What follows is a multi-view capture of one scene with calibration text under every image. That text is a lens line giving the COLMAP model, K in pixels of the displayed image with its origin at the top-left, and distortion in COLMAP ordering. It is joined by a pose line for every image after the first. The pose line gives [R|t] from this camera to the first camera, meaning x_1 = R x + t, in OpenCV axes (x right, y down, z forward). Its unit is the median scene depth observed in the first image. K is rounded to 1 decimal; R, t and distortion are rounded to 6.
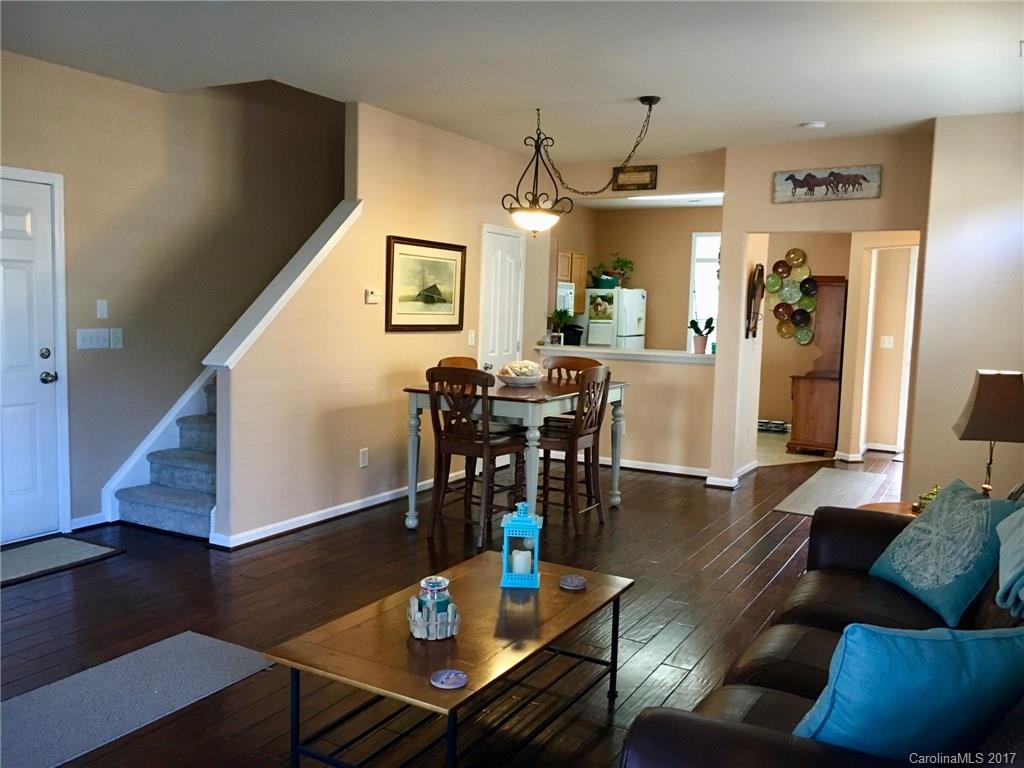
lens RADIAL K [[870.6, 0, 512.0], [0, 870.6, 384.0], [0, 0, 1]] dist [0.040748, -0.049947]
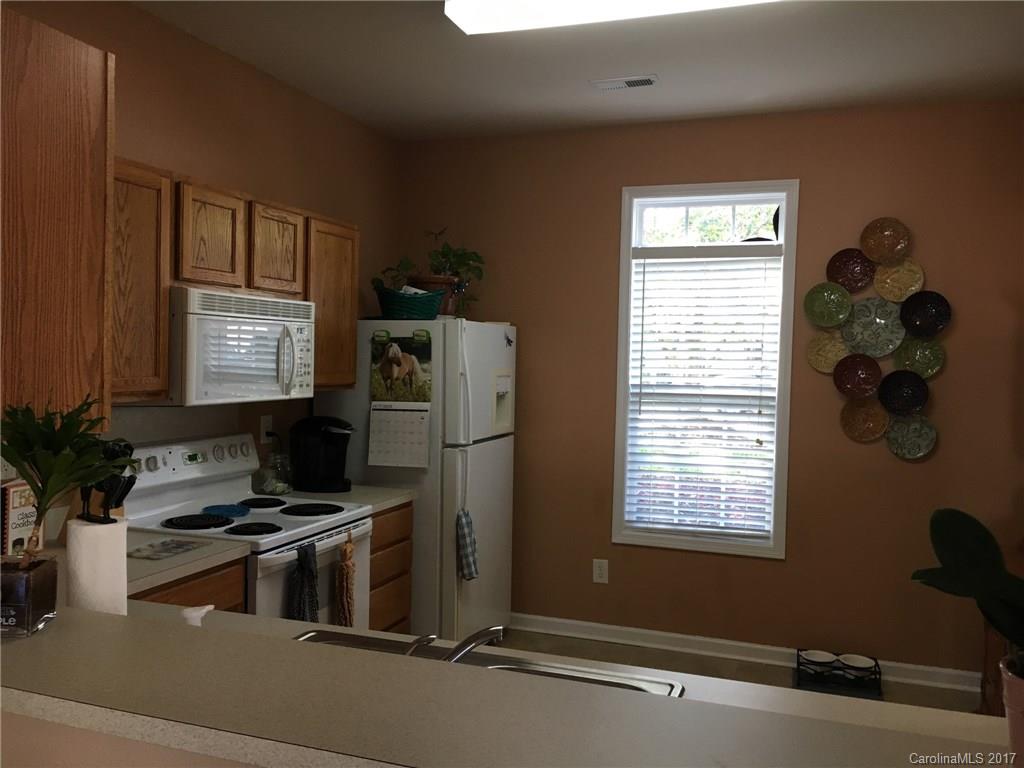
lens RADIAL K [[870.6, 0, 512.0], [0, 870.6, 384.0], [0, 0, 1]] dist [0.040748, -0.049947]
pose [[0.986004, -0.011938, 0.166294, 0.150209], [0.021433, 0.998233, -0.055424, -0.102548], [-0.165338, 0.058213, 0.984517, 1.070520]]
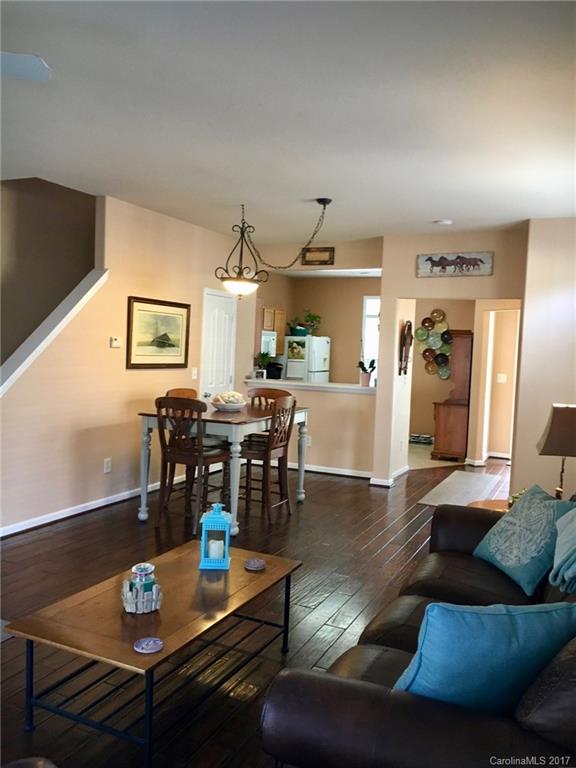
lens RADIAL K [[652.9, 0, 288.0], [0, 652.9, 384.0], [0, 0, 1]] dist [0.040748, -0.049947]
pose [[0.997127, 0.007400, 0.075380, 0.024253], [-0.005105, 0.999519, -0.030595, -0.008713], [-0.075570, 0.030122, 0.996685, 0.000783]]
